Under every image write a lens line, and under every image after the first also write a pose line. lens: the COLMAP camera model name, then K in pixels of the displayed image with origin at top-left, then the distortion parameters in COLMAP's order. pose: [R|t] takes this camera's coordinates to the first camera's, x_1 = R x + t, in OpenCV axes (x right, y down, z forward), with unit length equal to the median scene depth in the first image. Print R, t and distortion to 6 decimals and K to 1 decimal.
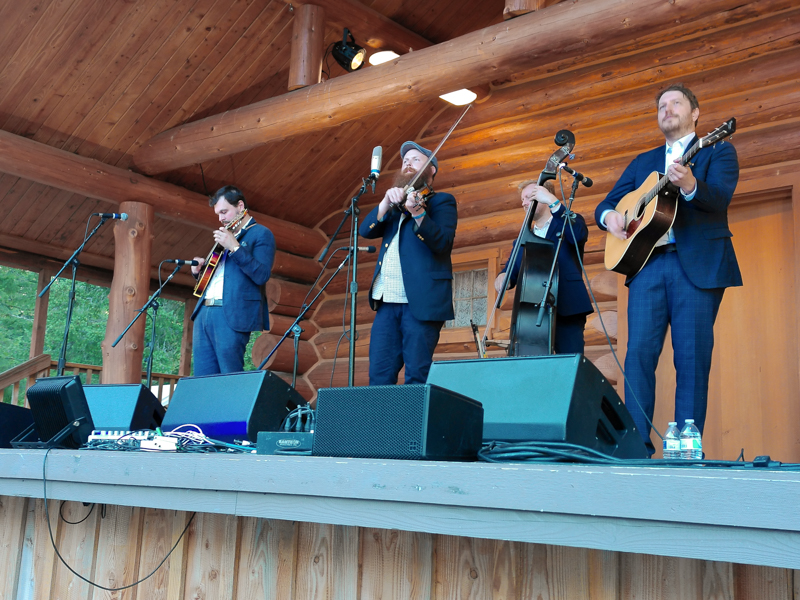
lens RADIAL K [[947.0, 0, 400.0], [0, 947.0, 300.0], [0, 0, 1]] dist [0.046643, -0.031153]
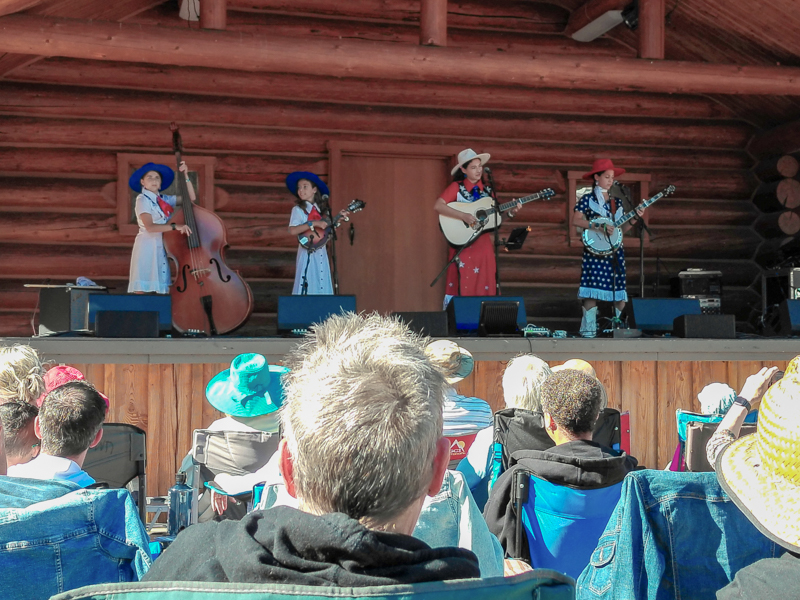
lens RADIAL K [[1357.0, 0, 496.8], [0, 1357.0, 299.0], [0, 0, 1]] dist [0.084698, -0.000701]
pose [[0.532217, -0.003620, 0.846601, -1.254764], [-0.123709, 0.988925, 0.081998, -0.069544], [-0.837521, -0.148373, 0.525874, -0.208978]]
